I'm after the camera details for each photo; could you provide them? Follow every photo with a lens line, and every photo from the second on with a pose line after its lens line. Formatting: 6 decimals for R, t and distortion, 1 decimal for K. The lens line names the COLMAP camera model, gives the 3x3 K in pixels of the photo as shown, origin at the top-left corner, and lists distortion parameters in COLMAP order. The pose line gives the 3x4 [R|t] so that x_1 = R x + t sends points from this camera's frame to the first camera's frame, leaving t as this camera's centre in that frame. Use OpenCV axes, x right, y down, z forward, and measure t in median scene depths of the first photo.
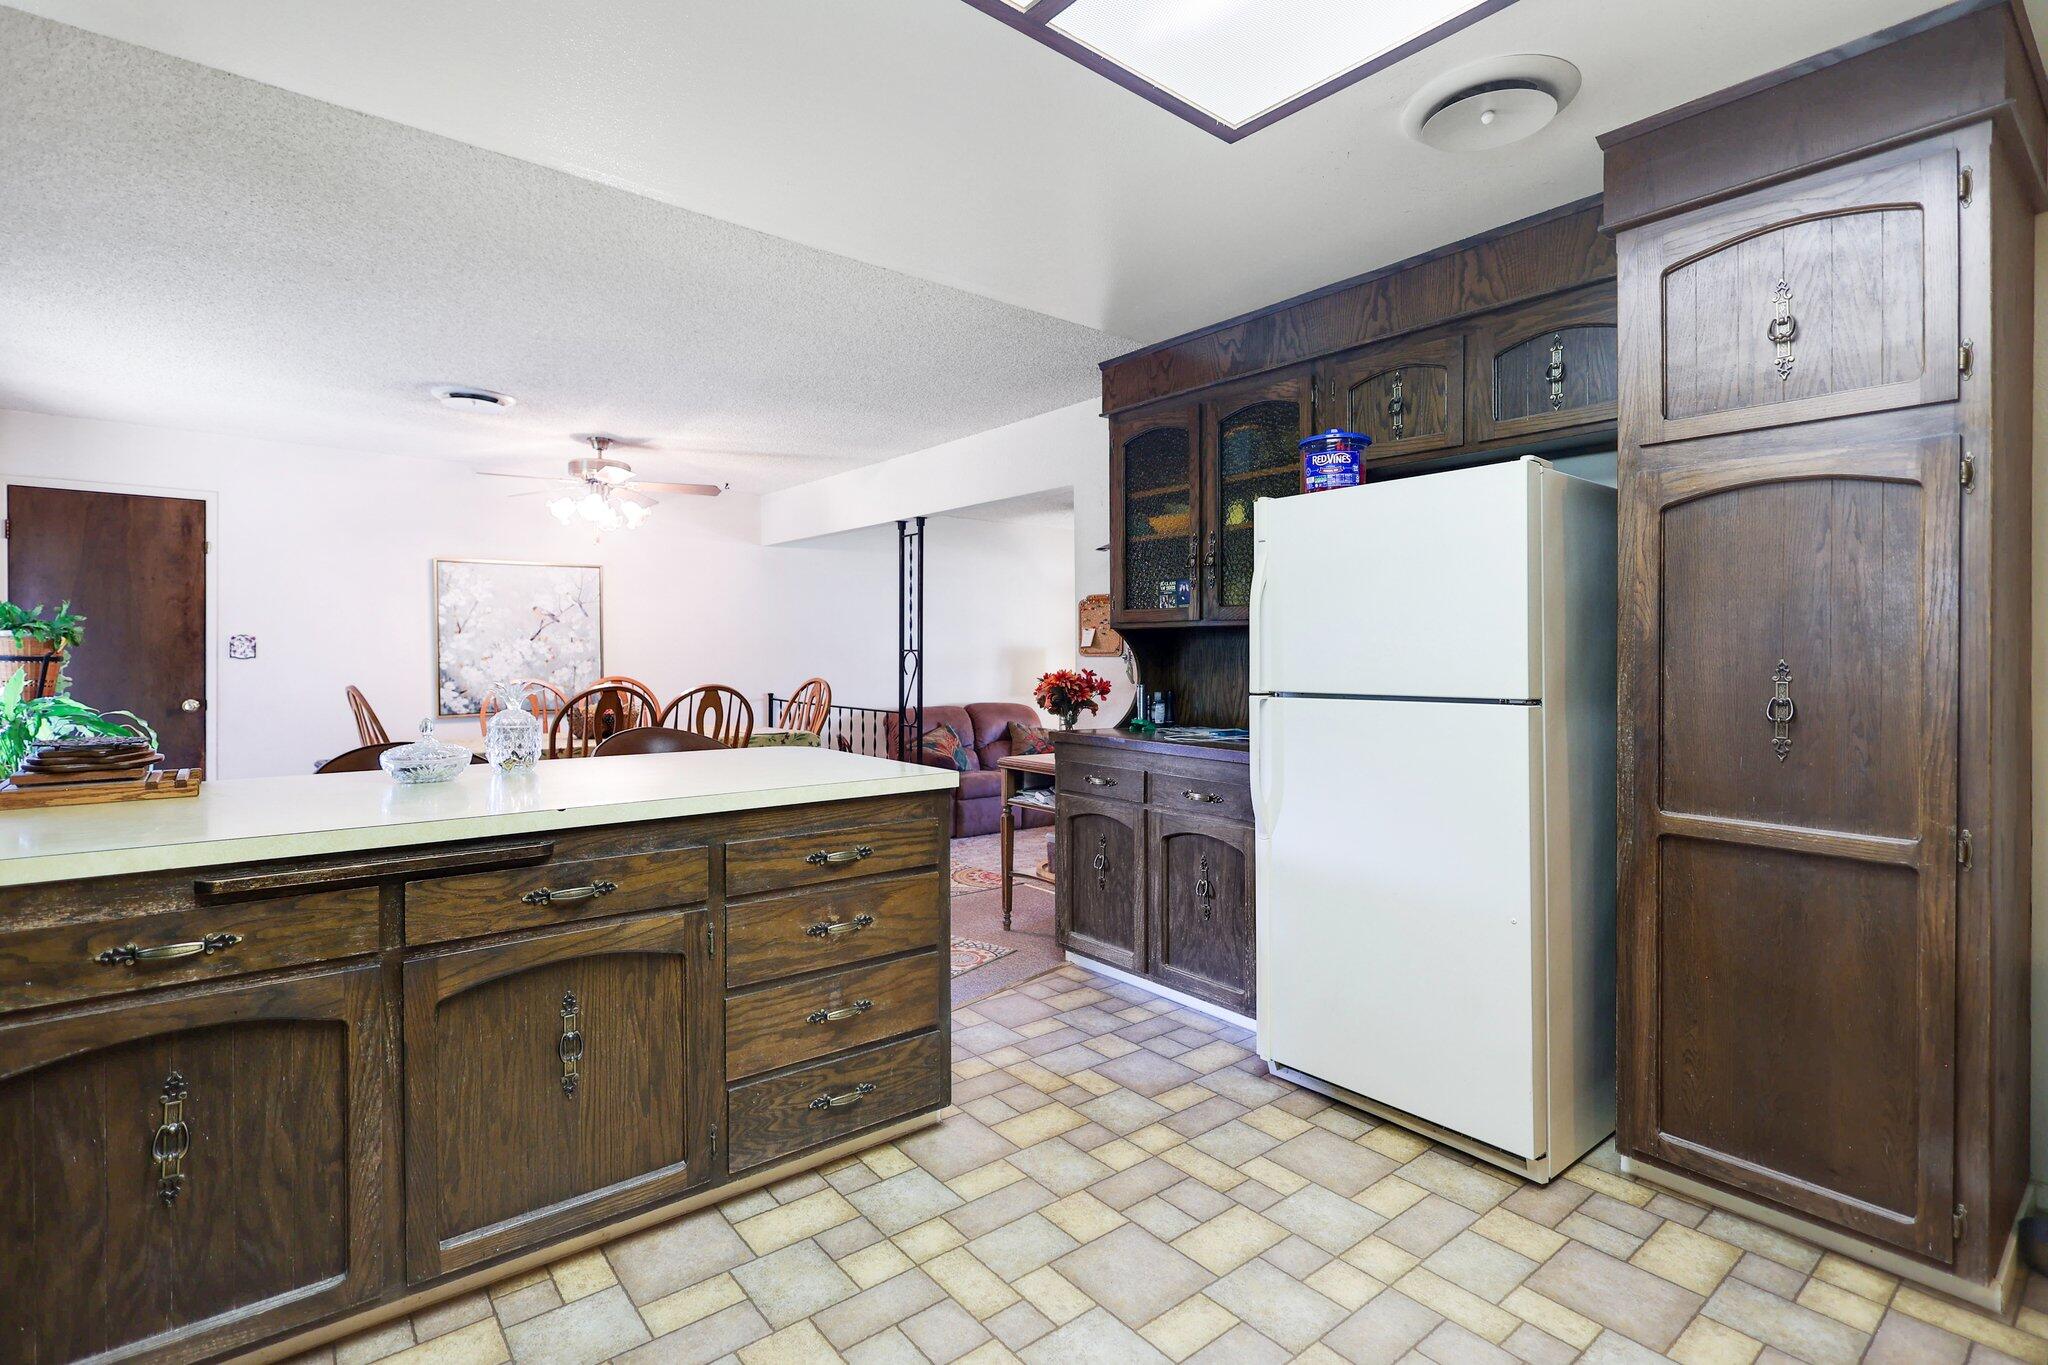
lens RADIAL K [[956.9, 0, 1024.0], [0, 956.9, 682.5], [0, 0, 1]] dist [-0.001428, -0.000673]
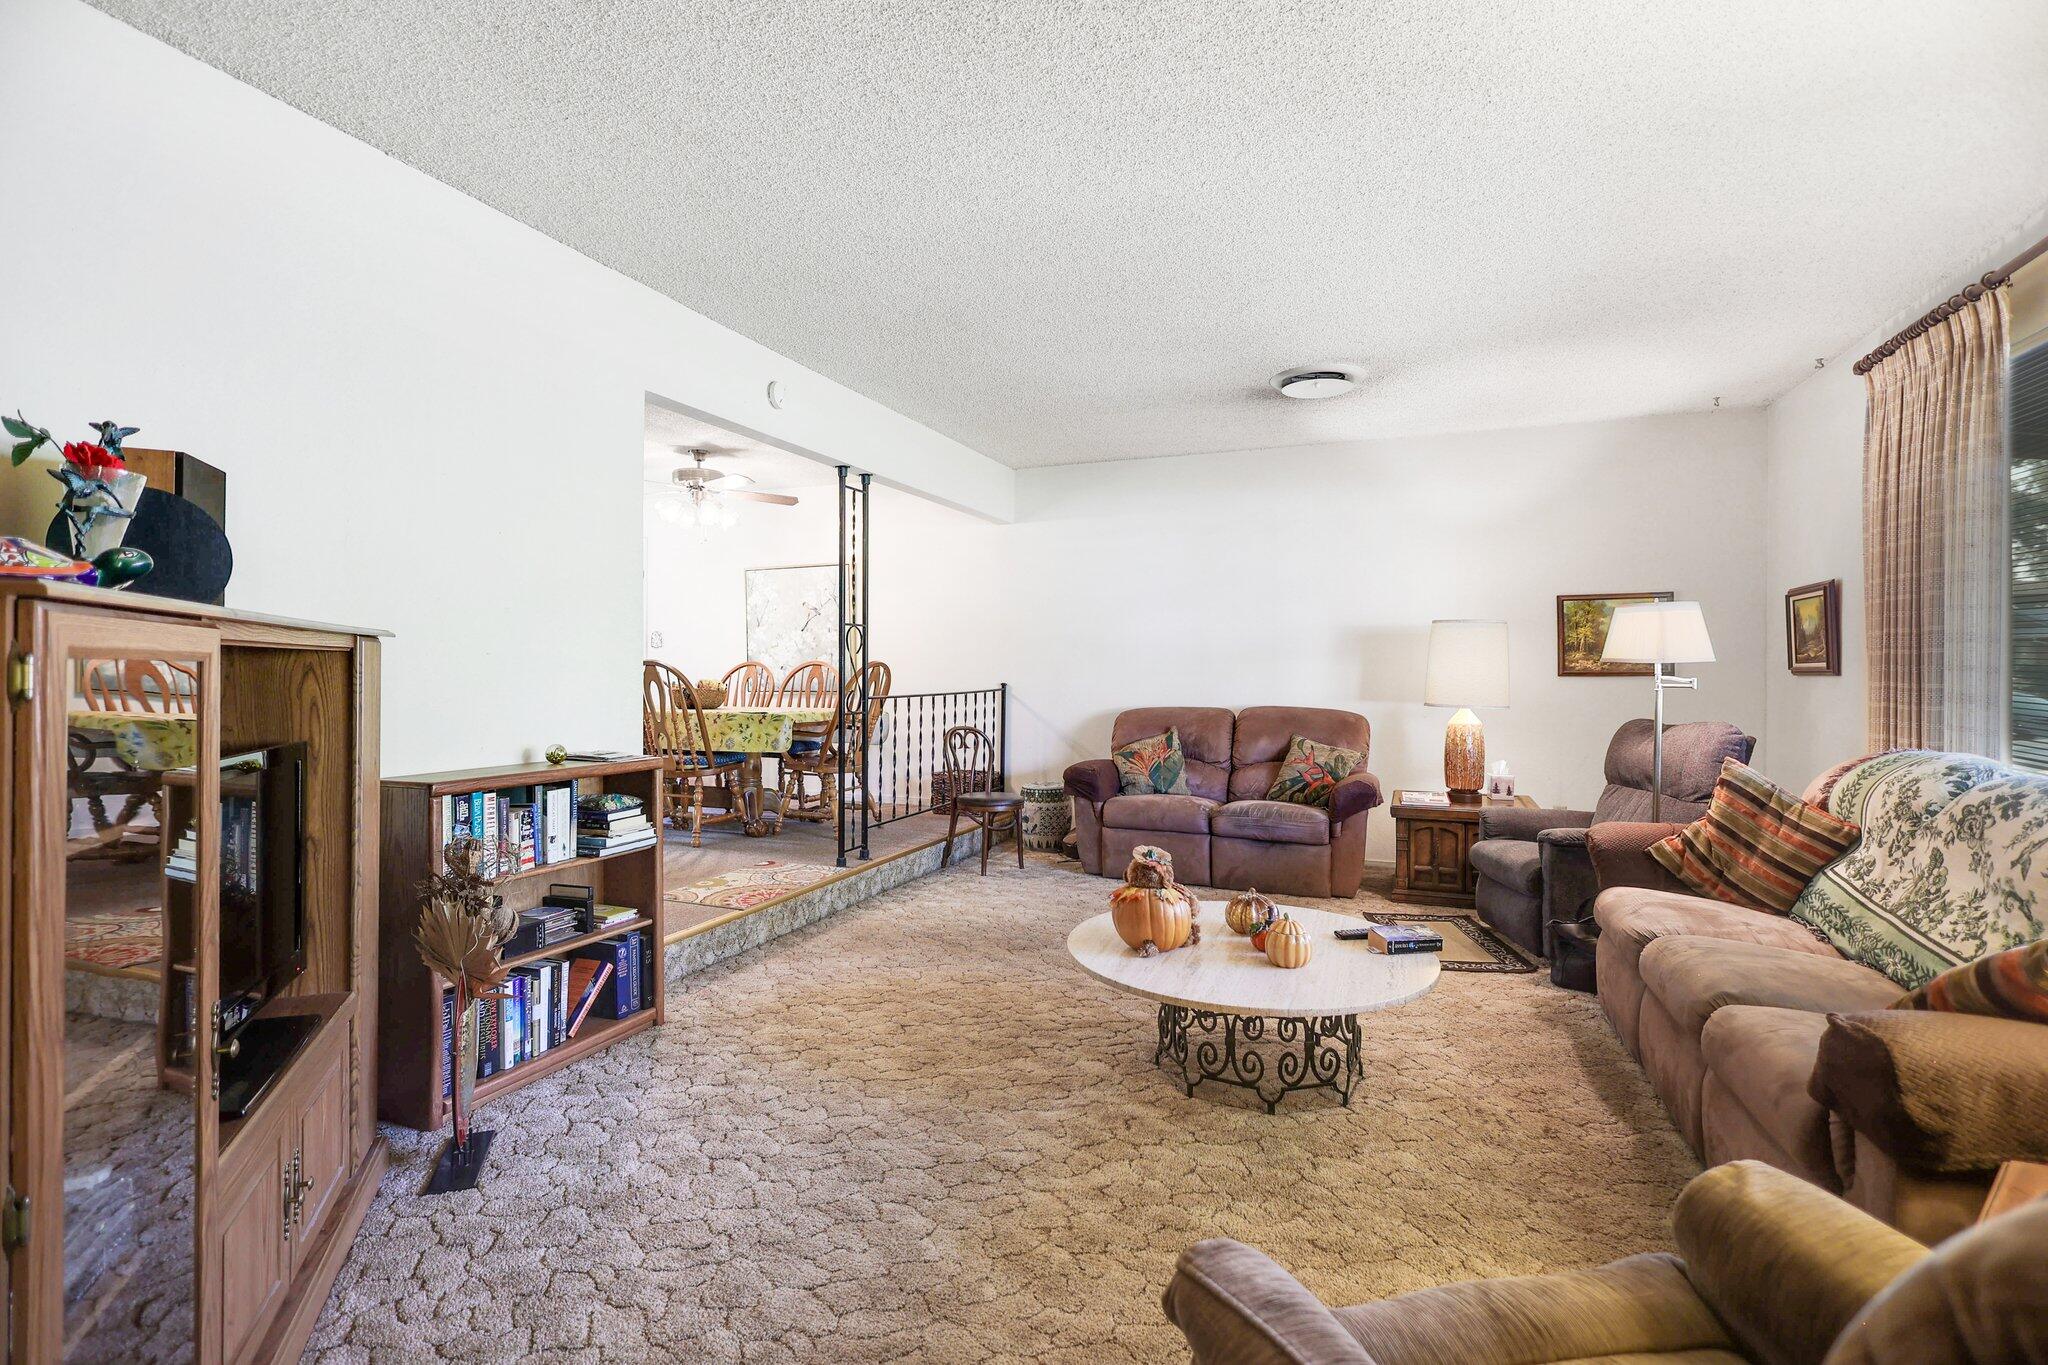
lens RADIAL K [[956.9, 0, 1024.0], [0, 956.9, 682.5], [0, 0, 1]] dist [-0.001428, -0.000673]
pose [[0.488764, 0.011084, -0.872346, 0.681092], [-0.026879, 0.999636, -0.002358, 0.015217], [0.872002, 0.024600, 0.488884, 0.700613]]
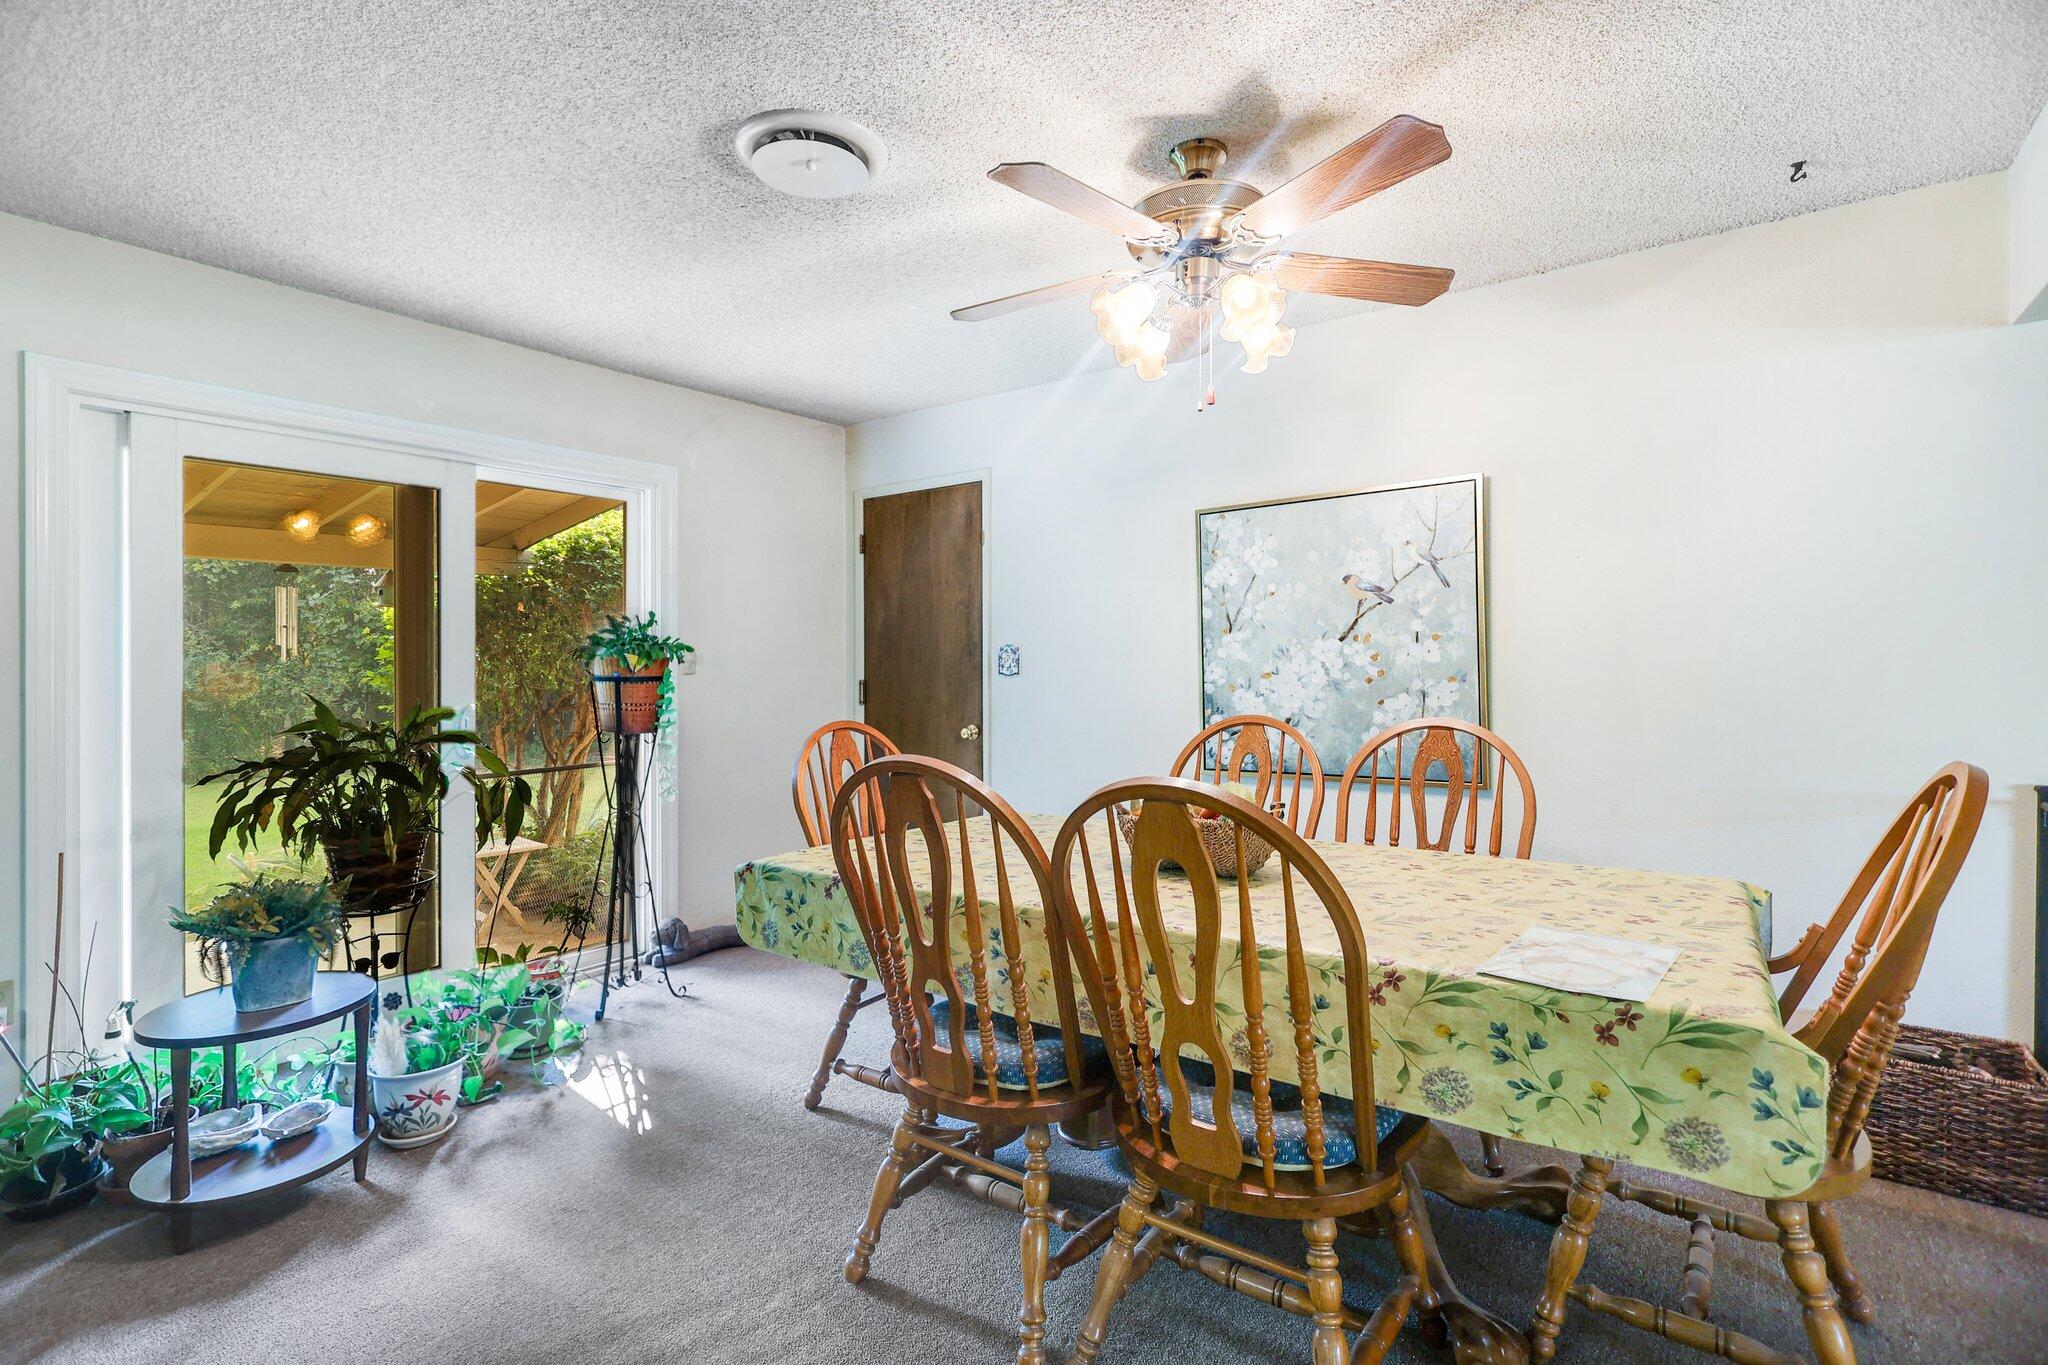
lens RADIAL K [[956.9, 0, 1024.0], [0, 956.9, 682.5], [0, 0, 1]] dist [-0.001428, -0.000673]
pose [[0.239840, 0.009867, -0.970762, -0.050282], [-0.021046, 0.999766, 0.004962, -0.021139], [0.970584, 0.019240, 0.239992, 0.744381]]
